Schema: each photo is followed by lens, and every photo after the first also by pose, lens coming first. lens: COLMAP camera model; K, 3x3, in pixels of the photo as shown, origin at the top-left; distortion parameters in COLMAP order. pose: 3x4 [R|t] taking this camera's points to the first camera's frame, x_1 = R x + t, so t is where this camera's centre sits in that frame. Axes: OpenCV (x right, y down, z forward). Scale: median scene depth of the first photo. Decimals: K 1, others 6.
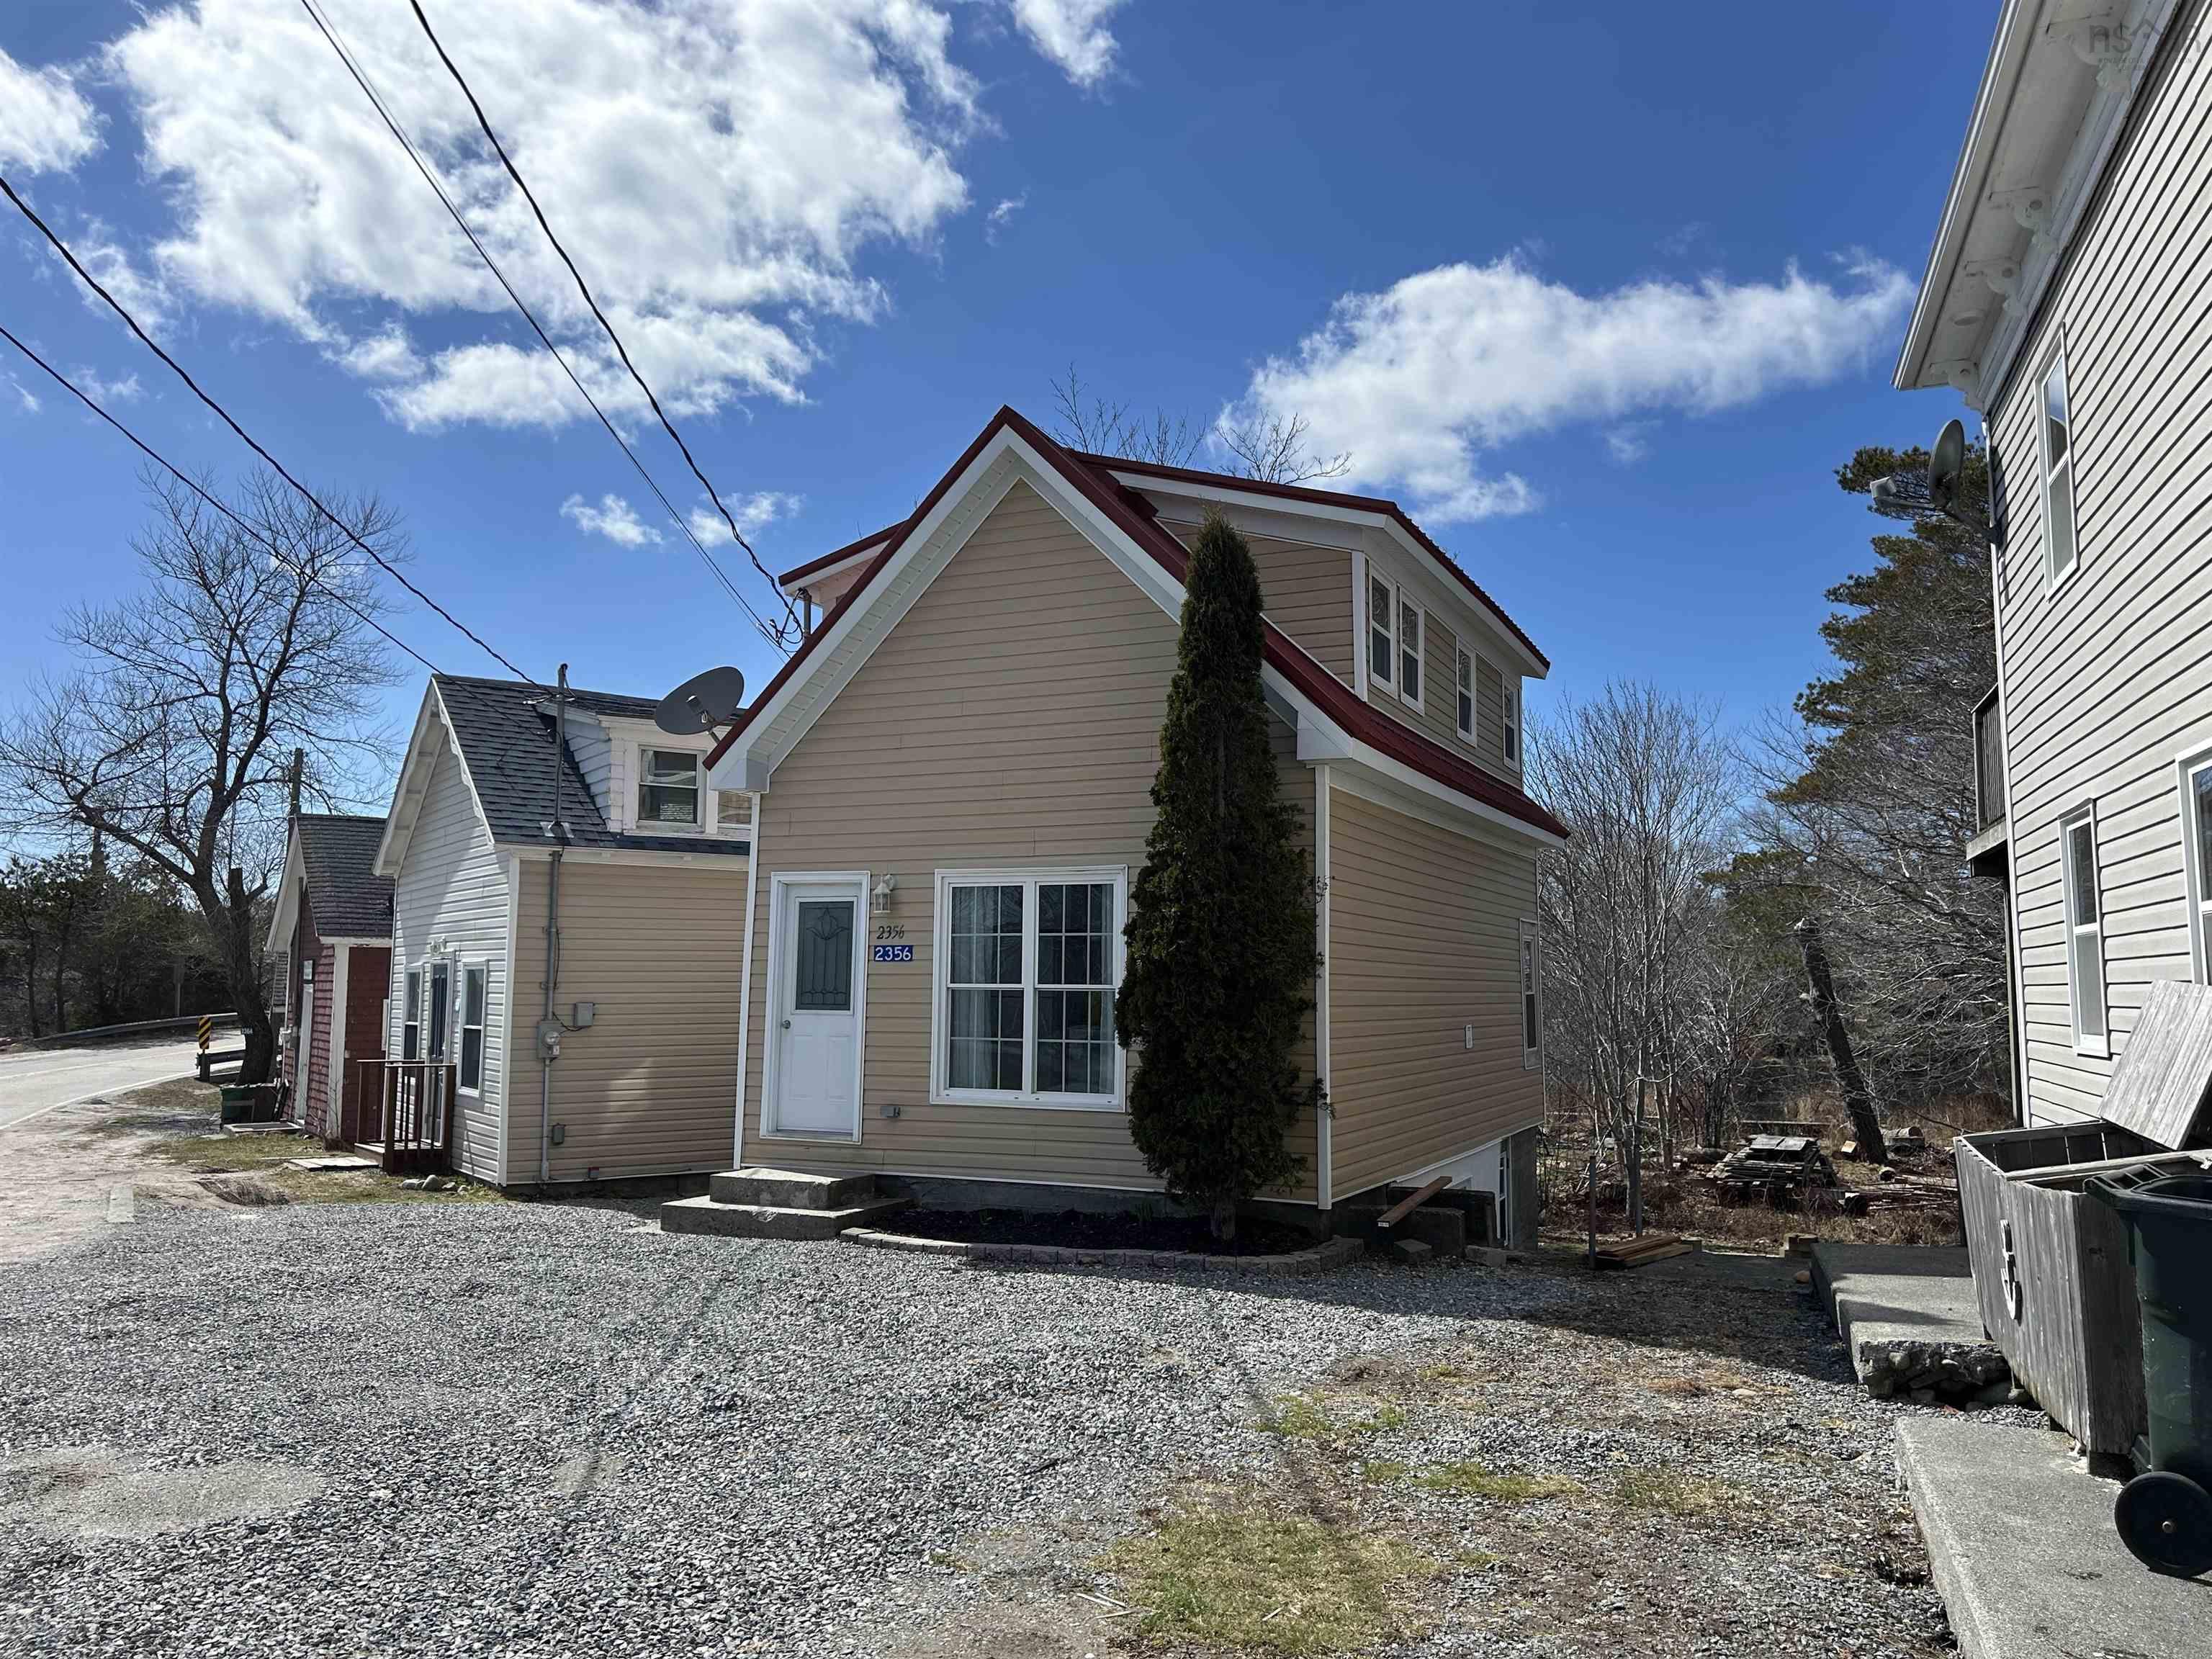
lens RADIAL K [[1650.0, 0, 1106.0], [0, 1650.0, 829.5], [0, 0, 1]] dist [-0.007142, -0.010654]
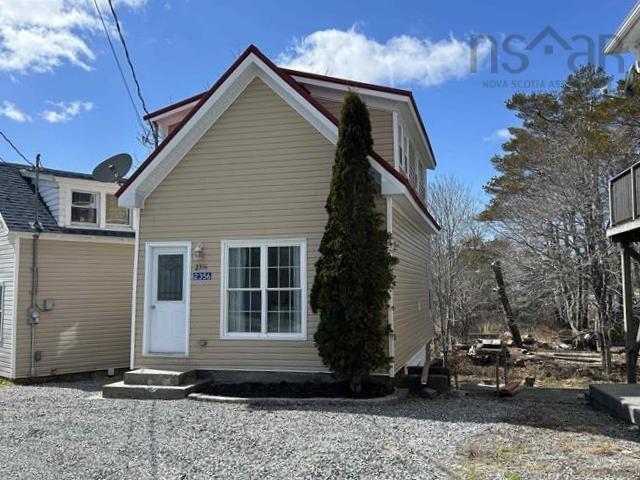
lens RADIAL K [[602.4, 0, 320.0], [0, 602.4, 240.0], [0, 0, 1]] dist [-0.015157, -0.014611]
pose [[0.983539, -0.001977, 0.180684, -0.118658], [-0.000403, 0.999914, 0.013133, 0.012069], [-0.180694, -0.012989, 0.983454, 0.121862]]
